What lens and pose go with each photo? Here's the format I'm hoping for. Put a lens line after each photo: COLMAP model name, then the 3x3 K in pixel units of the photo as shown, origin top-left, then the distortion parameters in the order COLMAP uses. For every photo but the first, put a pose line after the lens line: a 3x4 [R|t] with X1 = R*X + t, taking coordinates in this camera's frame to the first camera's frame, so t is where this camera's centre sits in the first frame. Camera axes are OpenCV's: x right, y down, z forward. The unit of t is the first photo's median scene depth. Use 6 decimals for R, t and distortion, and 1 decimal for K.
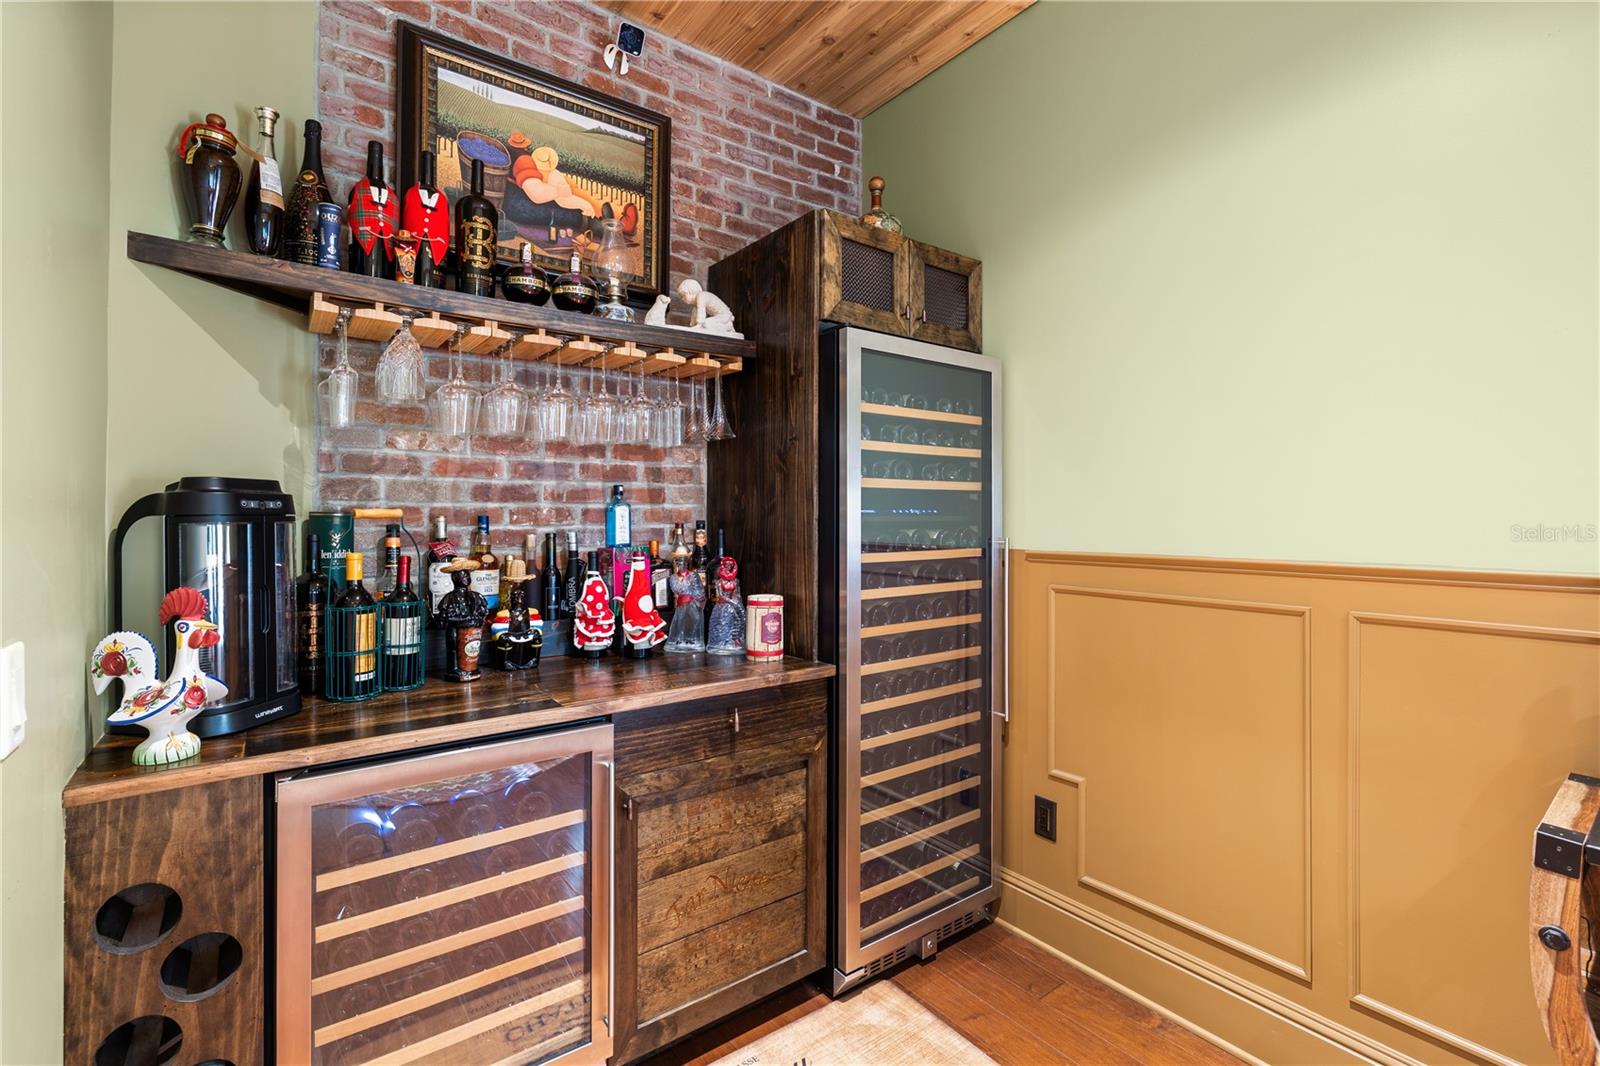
lens RADIAL K [[723.1, 0, 800.0], [0, 723.1, 533.0], [0, 0, 1]] dist [-0.001538, -0.000013]
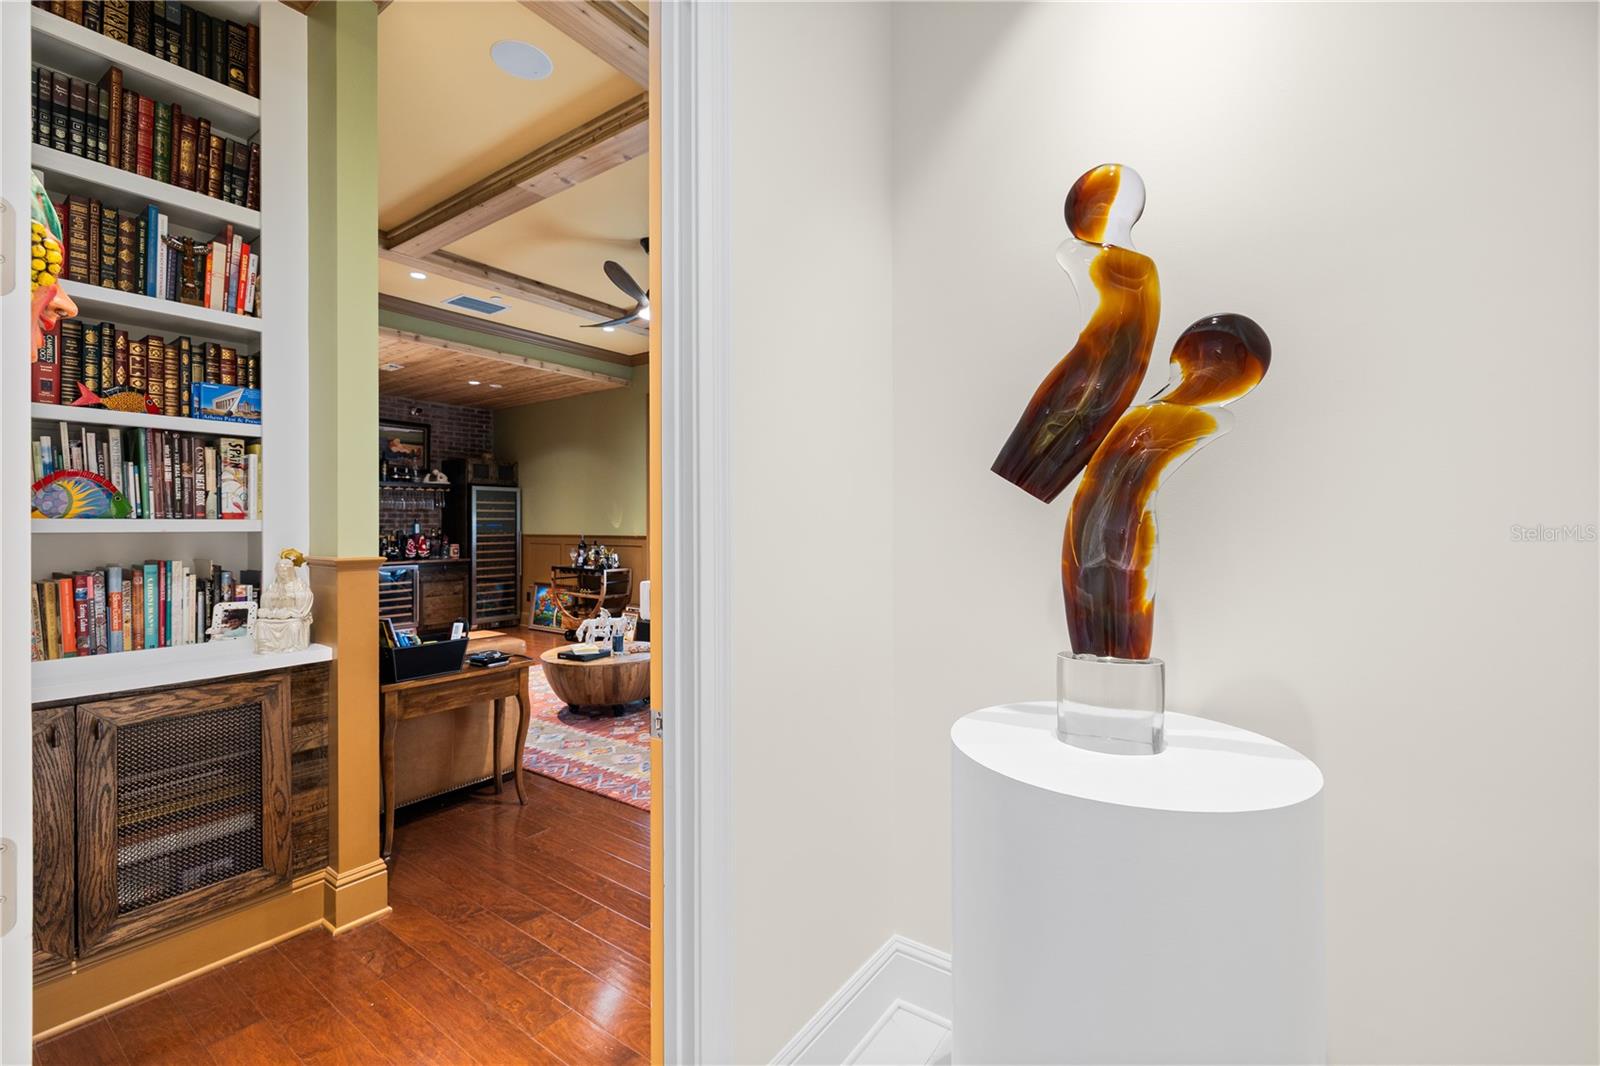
lens RADIAL K [[676.0, 0, 797.9], [0, 676.0, 530.3], [0, 0, 1]] dist [0.002689, -0.000047]
pose [[0.953656, -0.005618, 0.300846, 0.697967], [0.009350, 0.999896, -0.010967, 0.064728], [-0.300753, 0.013272, 0.953610, -3.513151]]
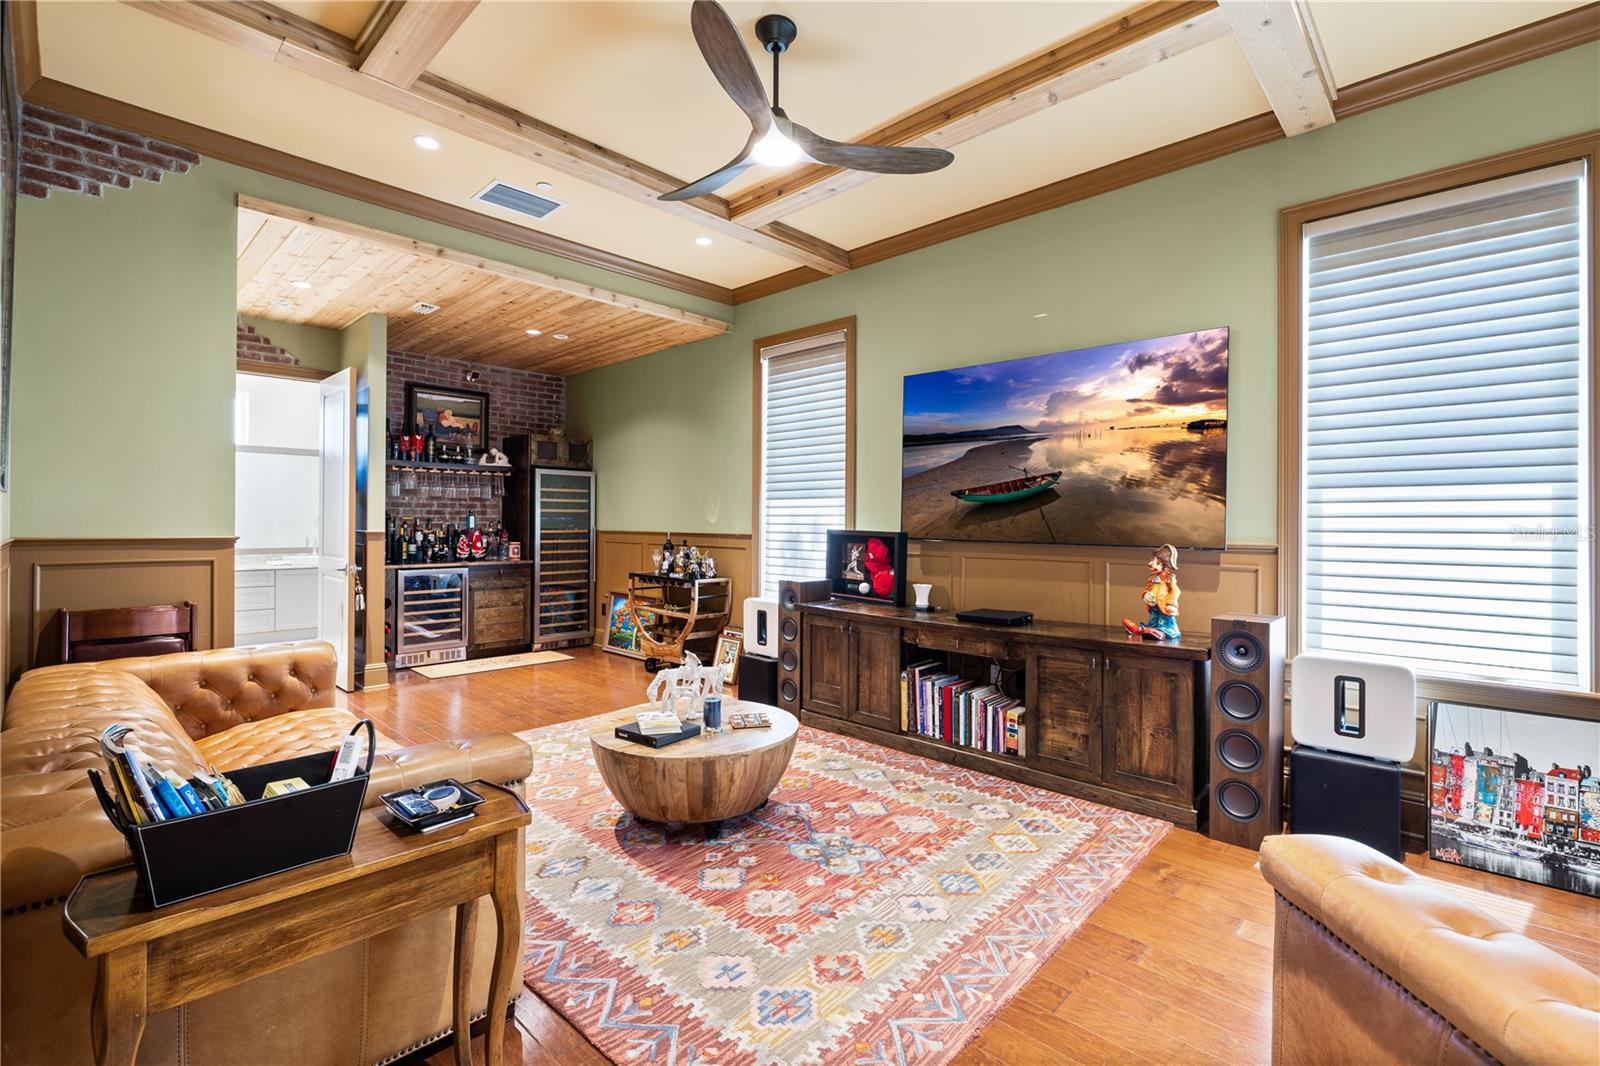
lens RADIAL K [[723.1, 0, 800.0], [0, 723.1, 533.0], [0, 0, 1]] dist [-0.001538, -0.000013]
pose [[0.986693, 0.002212, 0.162577, 0.737999], [-0.001481, 0.999988, -0.004615, 0.055414], [-0.162585, 0.004313, 0.986685, -2.654309]]
